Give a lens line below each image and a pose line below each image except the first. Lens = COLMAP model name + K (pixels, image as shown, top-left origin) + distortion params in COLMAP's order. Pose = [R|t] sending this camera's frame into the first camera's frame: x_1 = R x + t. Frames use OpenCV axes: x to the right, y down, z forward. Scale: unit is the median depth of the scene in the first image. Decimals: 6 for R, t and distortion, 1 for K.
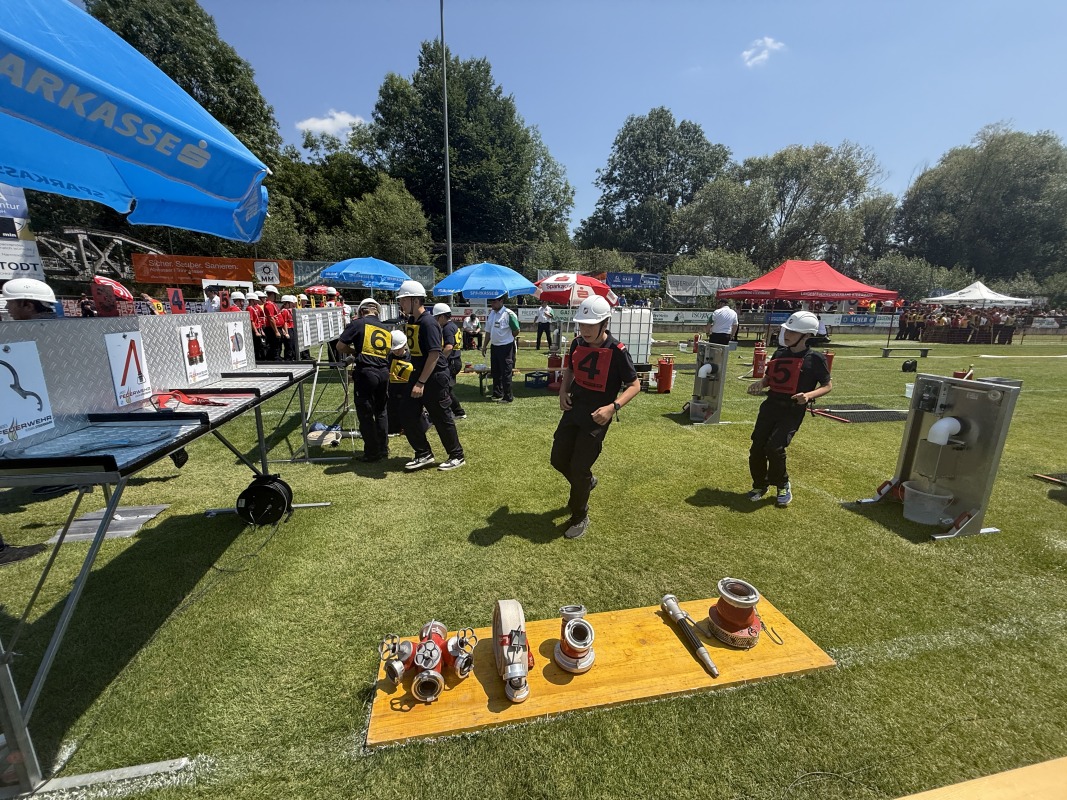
lens RADIAL K [[423.5, 0, 529.8], [0, 423.5, 401.3], [0, 0, 1]] dist [-0.004169, 0.000744]
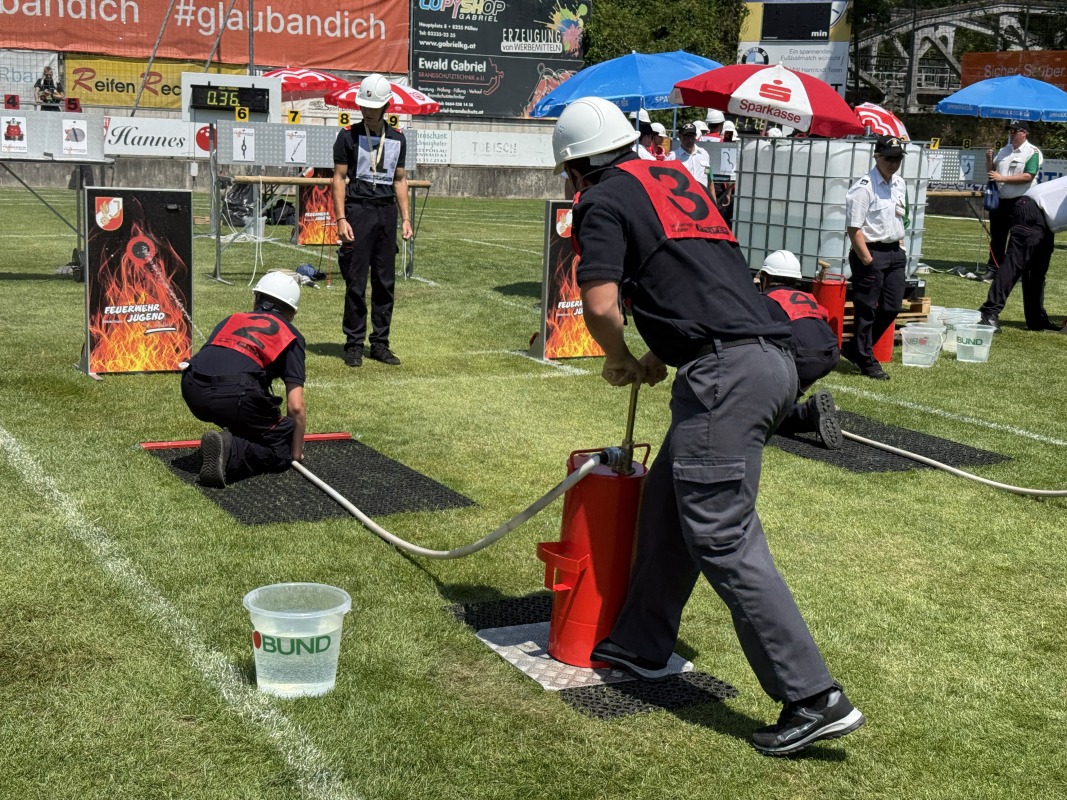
lens RADIAL K [[1477.8, 0, 535.9], [0, 1477.8, 389.9], [0, 0, 1]] dist [0.132736, 0.000000]
pose [[0.302145, 0.160172, -0.939709, 0.985967], [-0.253897, 0.963696, 0.082625, -0.028315], [0.918828, 0.213625, 0.331843, 0.210122]]
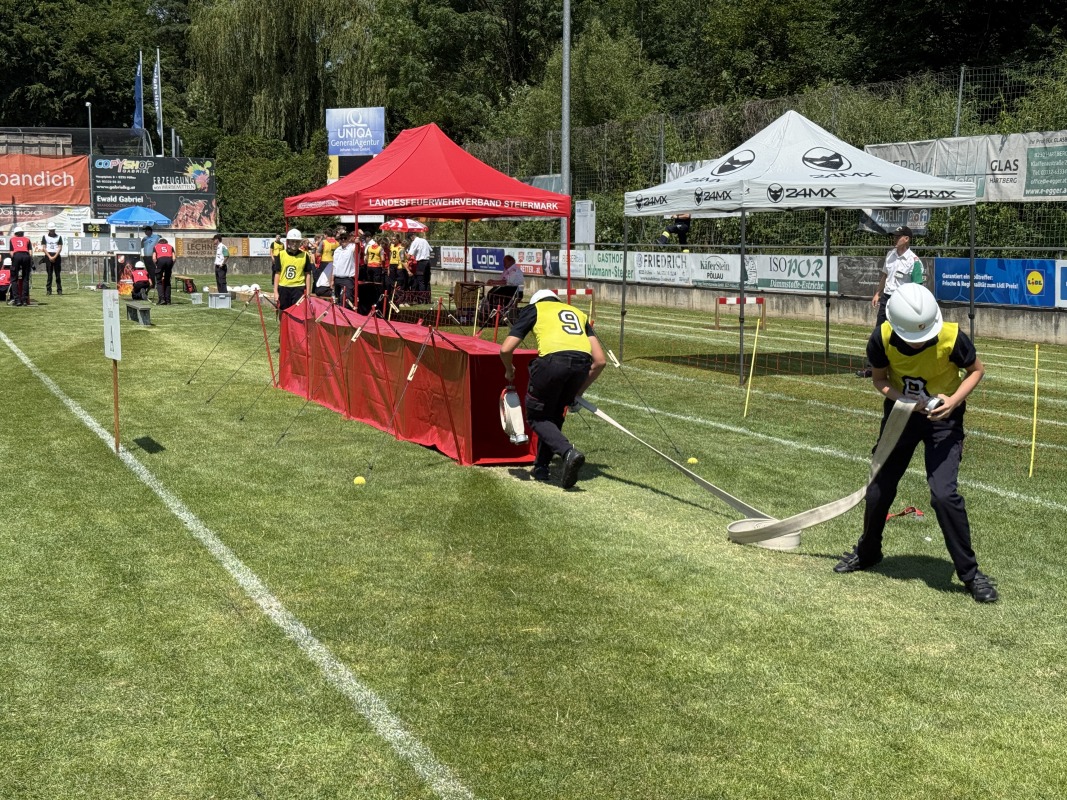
lens RADIAL K [[1477.8, 0, 533.0], [0, 1477.8, 391.1], [0, 0, 1]] dist [0.132736, 0.000000]
pose [[0.203209, 0.082061, -0.975691, 3.498055], [-0.229029, 0.972821, 0.034120, -0.235835], [0.951973, 0.216528, 0.216480, 1.342615]]
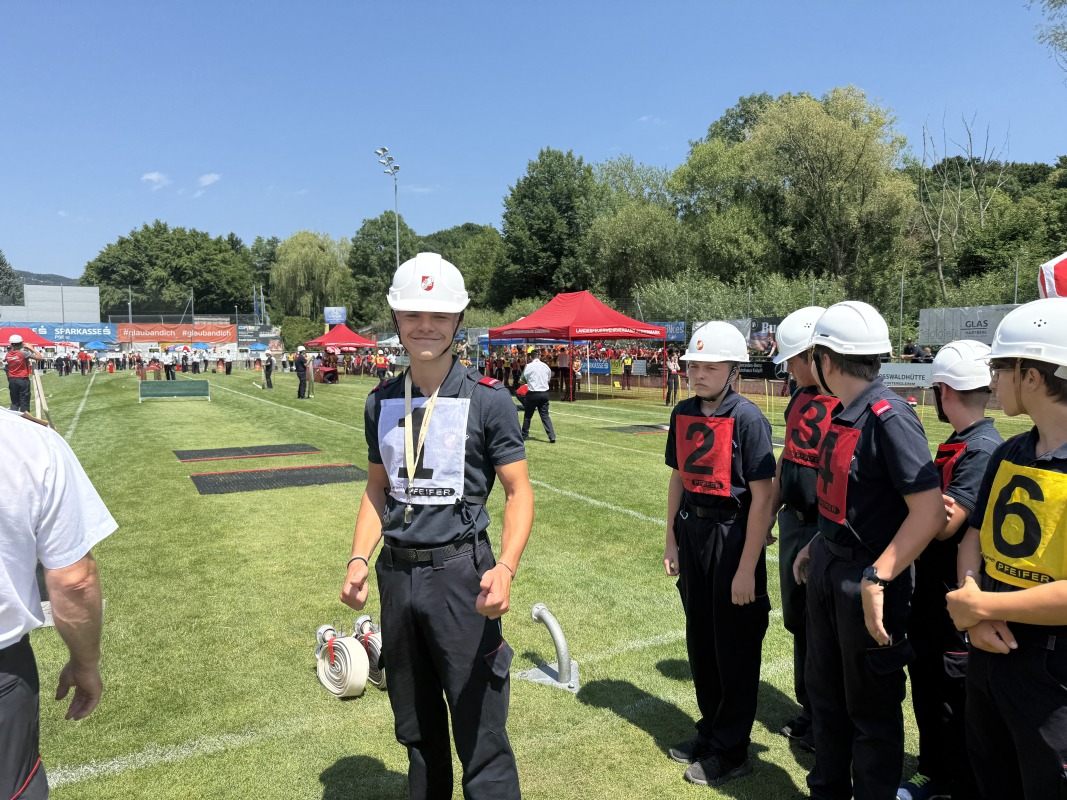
lens RADIAL K [[746.1, 0, 549.4], [0, 746.1, 407.0], [0, 0, 1]] dist [0.042097, -0.057934]
pose [[0.337667, 0.050048, -0.939934, 6.030391], [-0.214126, 0.976488, -0.024930, -0.187479], [0.916587, 0.209682, 0.340444, 1.297166]]
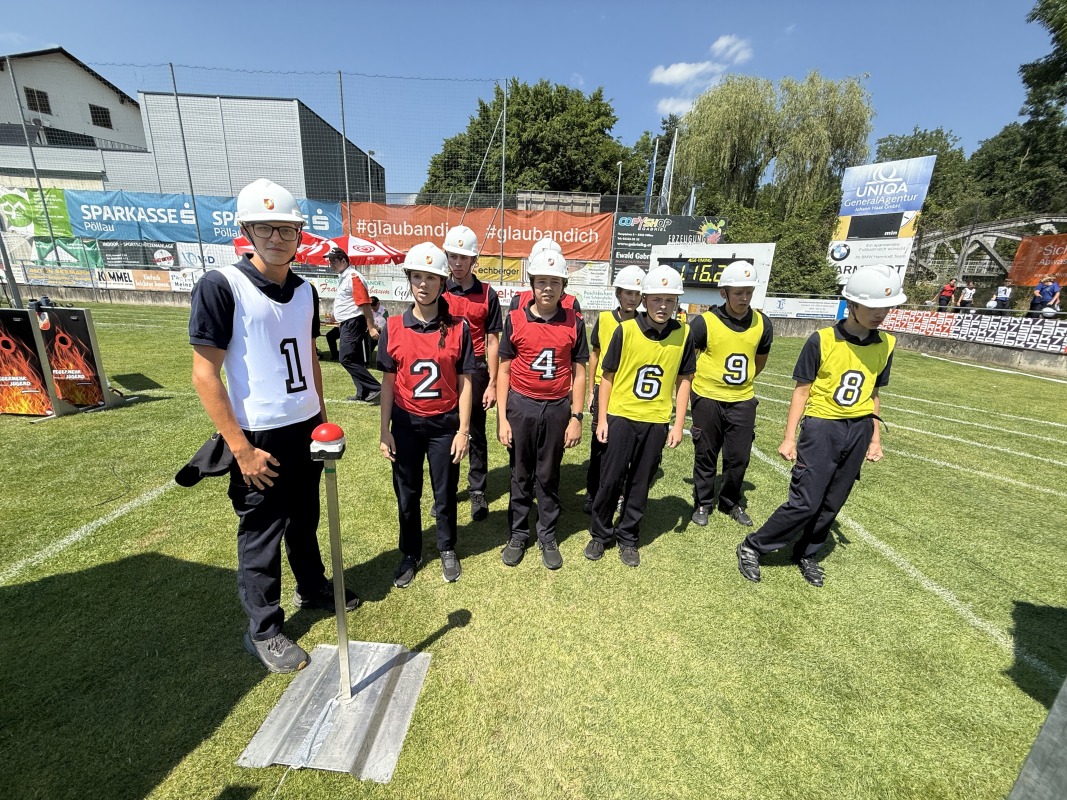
lens RADIAL K [[423.5, 0, 530.7], [0, 423.5, 399.2], [0, 0, 1]] dist [-0.004169, 0.000744]
pose [[-0.203848, 0.225845, -0.952597, -0.341316], [-0.274489, 0.920815, 0.277048, -0.213694], [0.939735, 0.317953, -0.125714, 0.940926]]
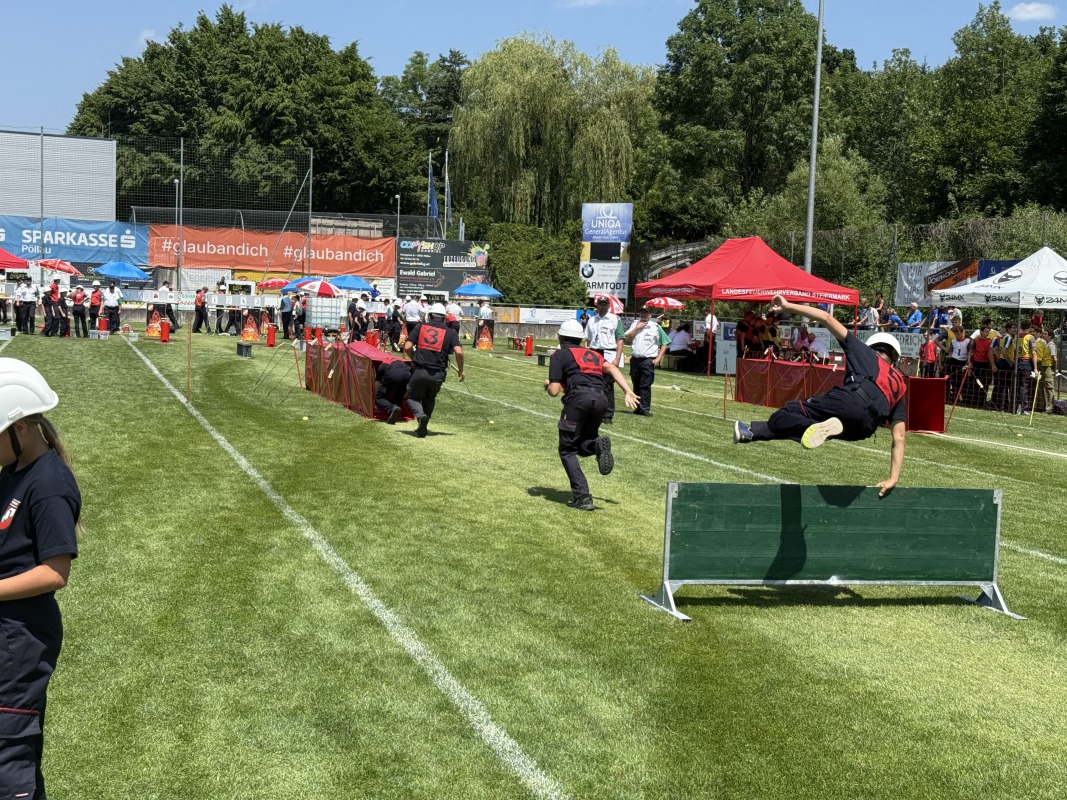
lens RADIAL K [[1477.8, 0, 549.1], [0, 1477.8, 400.0], [0, 0, 1]] dist [0.132736, 0.000000]
pose [[0.122996, 0.046849, -0.991301, 4.442837], [-0.270456, 0.962658, 0.011938, -0.081165], [0.954843, 0.266635, 0.131074, 0.790875]]
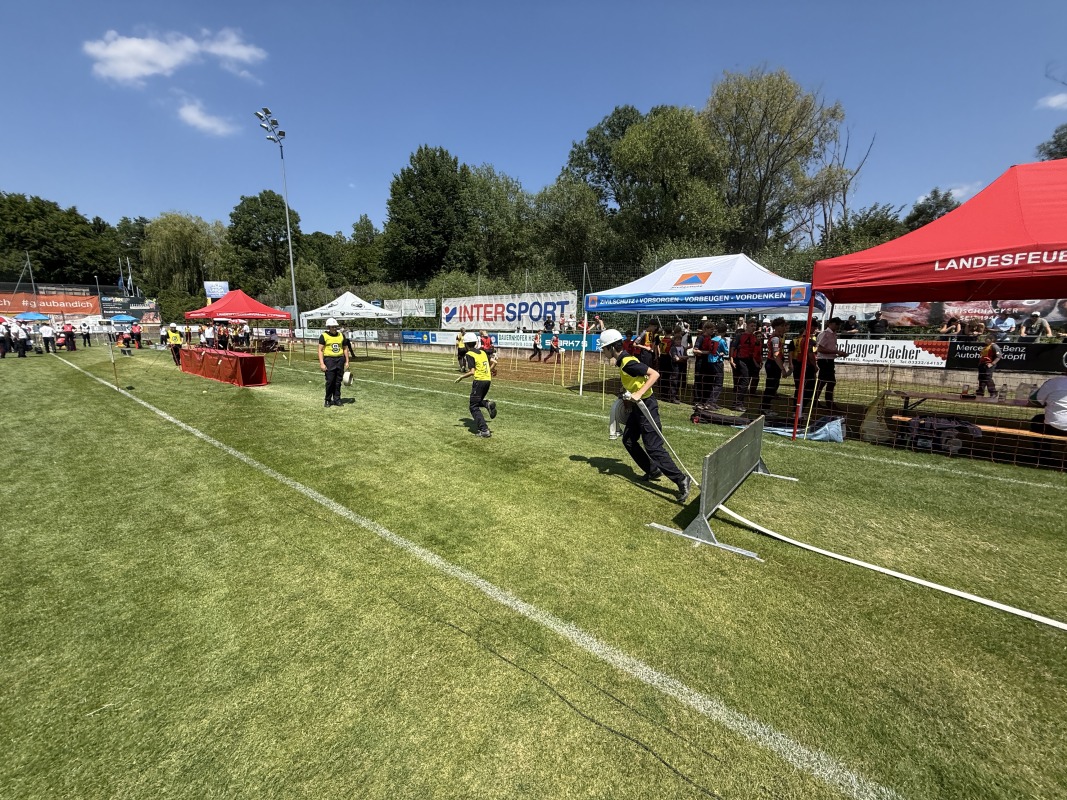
lens RADIAL K [[423.5, 0, 533.4], [0, 423.5, 402.1], [0, 0, 1]] dist [-0.004169, 0.000744]
pose [[0.648263, 0.116900, -0.752389, 3.809822], [-0.170414, 0.985353, 0.006266, -0.236875], [0.742101, 0.124156, 0.658689, 1.375999]]
